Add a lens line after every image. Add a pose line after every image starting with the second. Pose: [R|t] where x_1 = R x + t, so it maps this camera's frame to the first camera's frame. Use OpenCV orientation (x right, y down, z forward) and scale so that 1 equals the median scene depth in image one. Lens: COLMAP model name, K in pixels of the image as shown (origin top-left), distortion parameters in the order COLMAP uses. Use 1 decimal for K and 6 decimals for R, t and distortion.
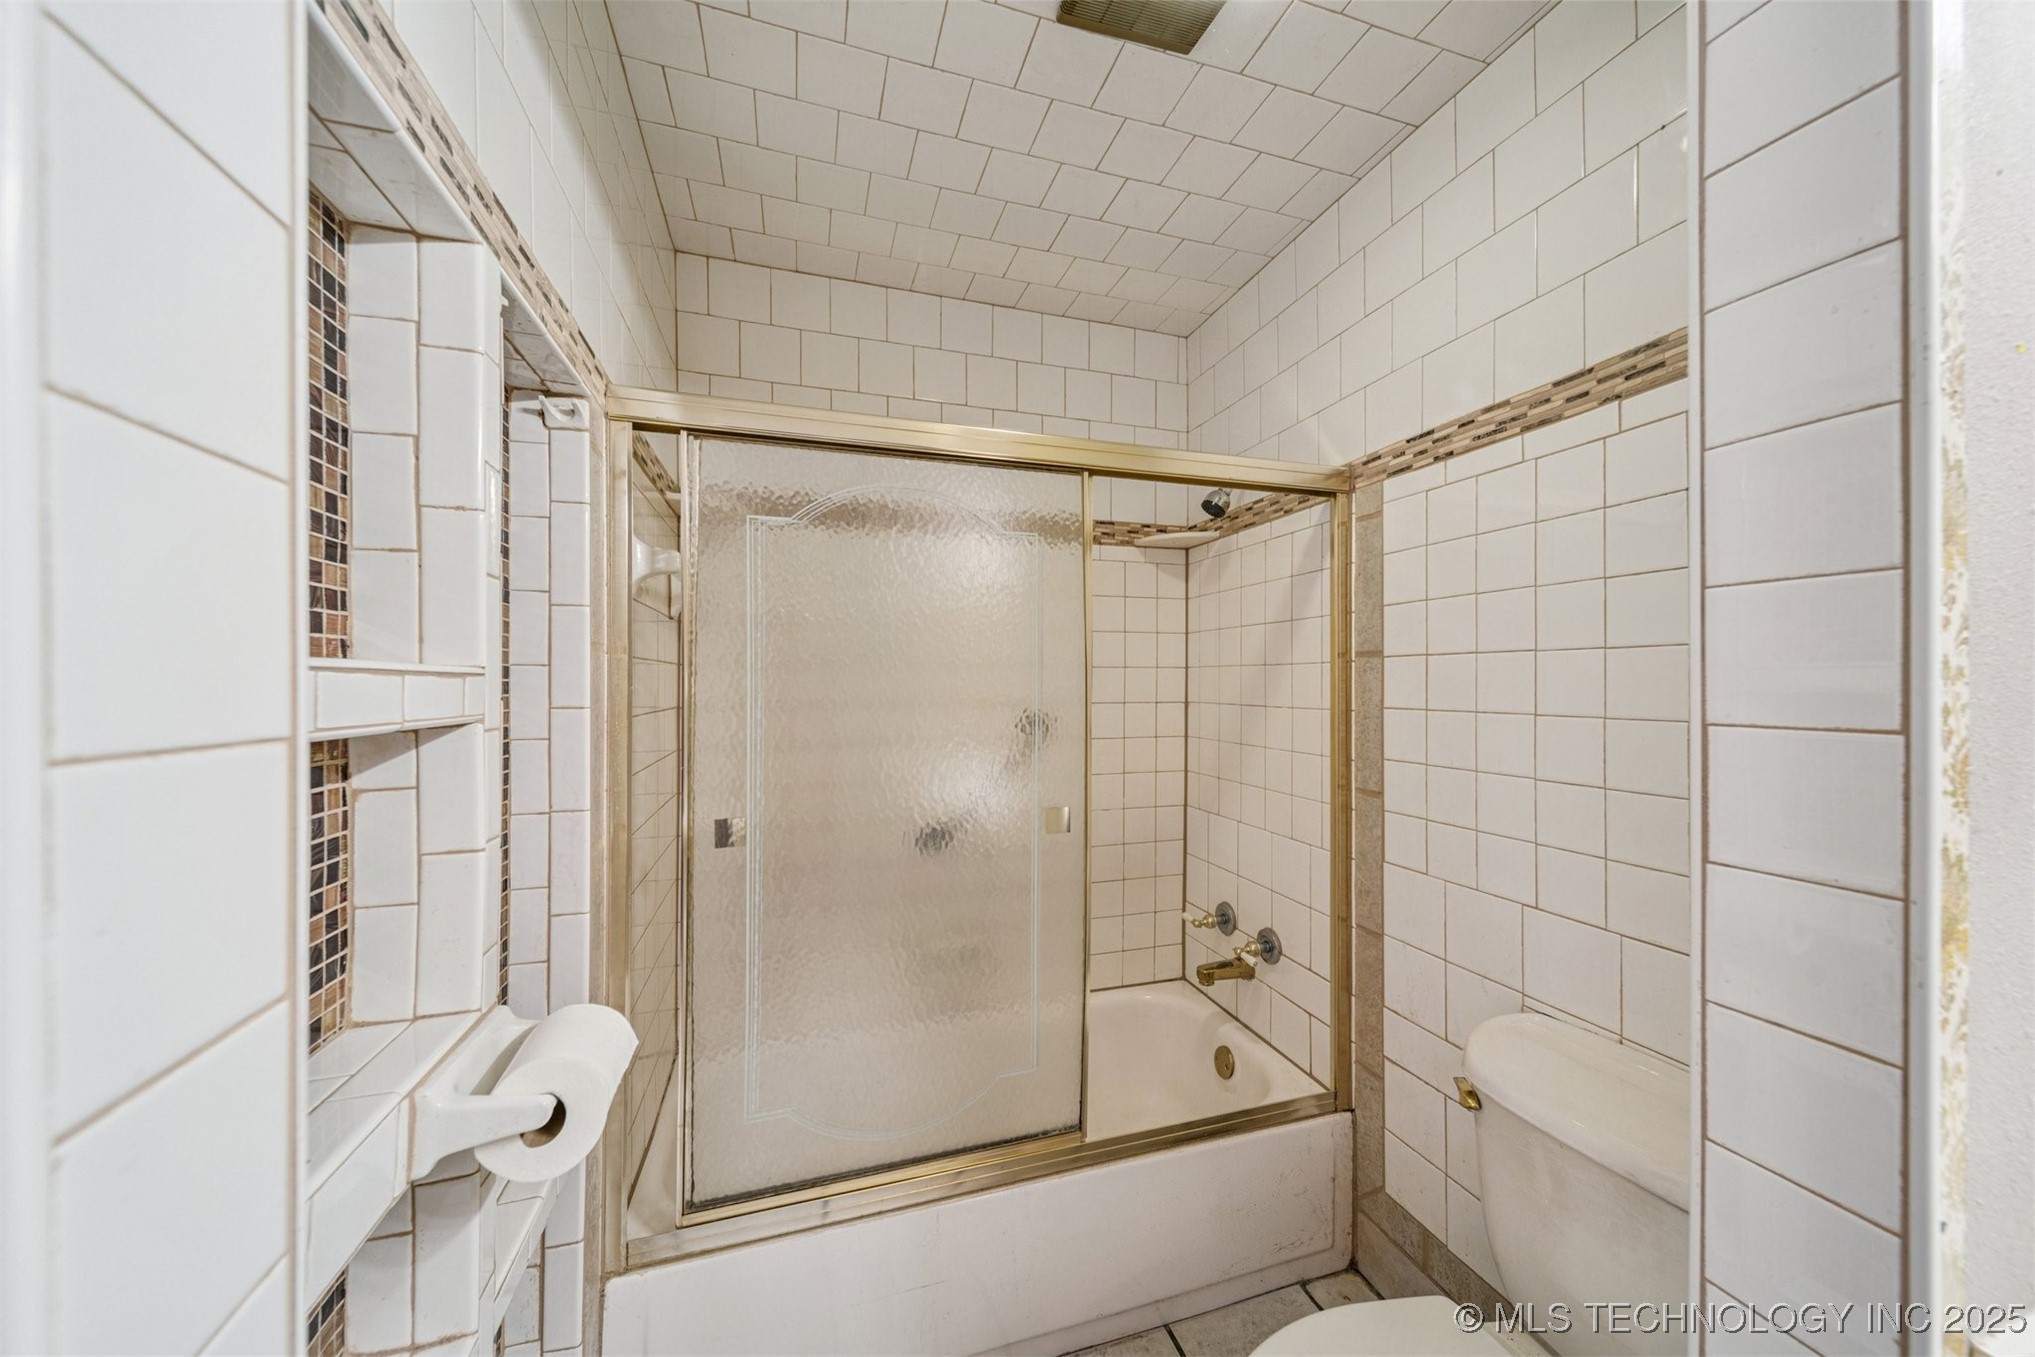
lens RADIAL K [[720.5, 0, 1001.4], [0, 720.5, 688.2], [0, 0, 1]] dist [0.000067, -0.000027]
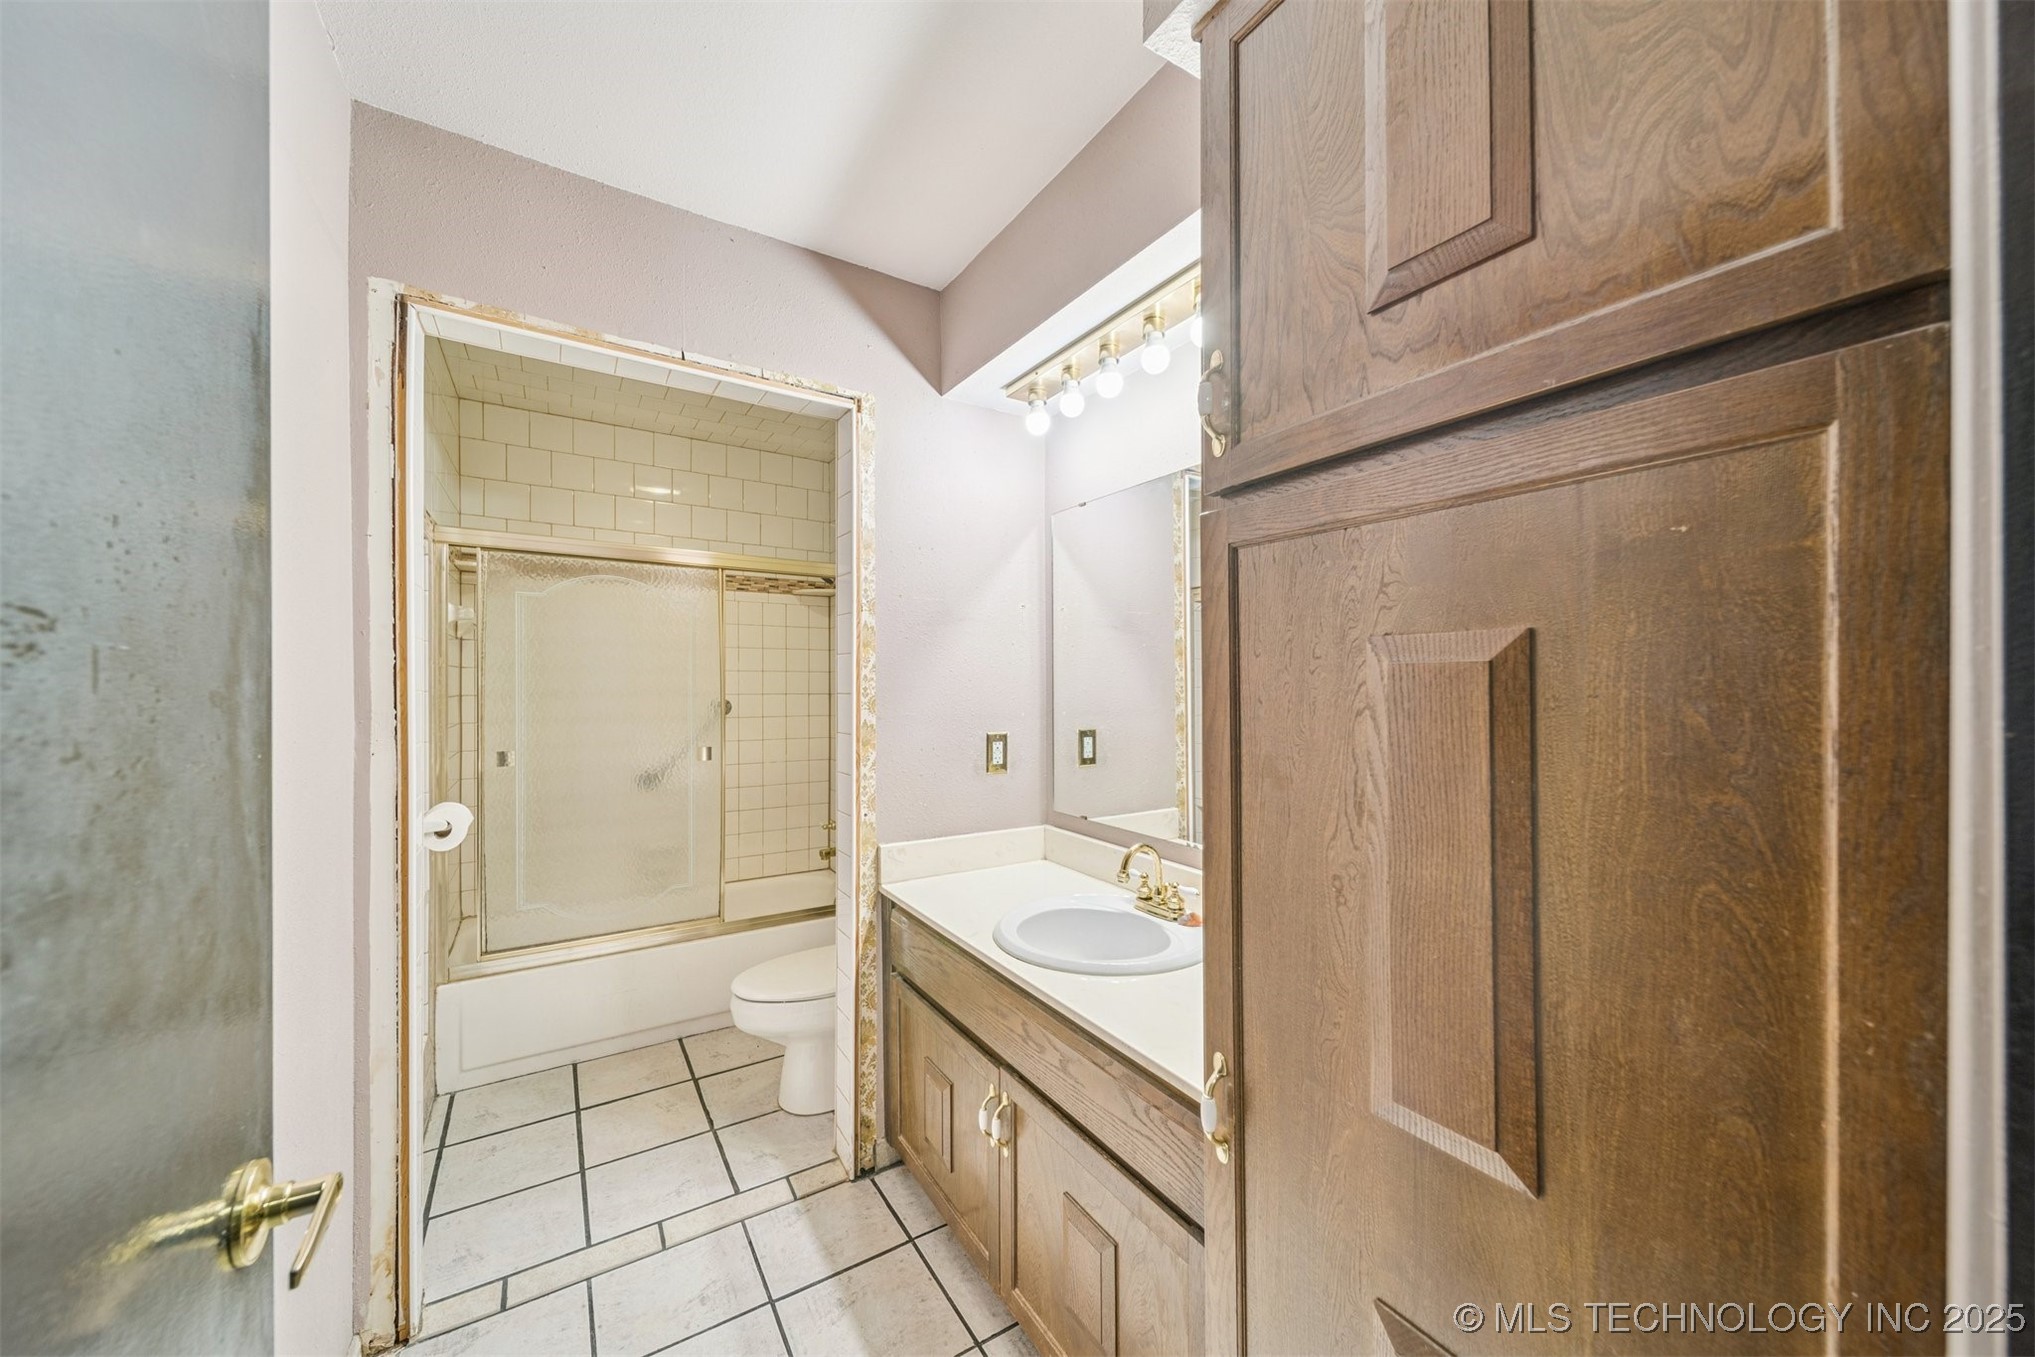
lens RADIAL K [[720.5, 0, 1001.4], [0, 720.5, 688.2], [0, 0, 1]] dist [0.000067, -0.000027]
pose [[0.965385, -0.008779, 0.260682, 0.336511], [0.010797, 0.999922, -0.006310, 0.036791], [-0.260606, 0.008906, 0.965404, -1.017202]]
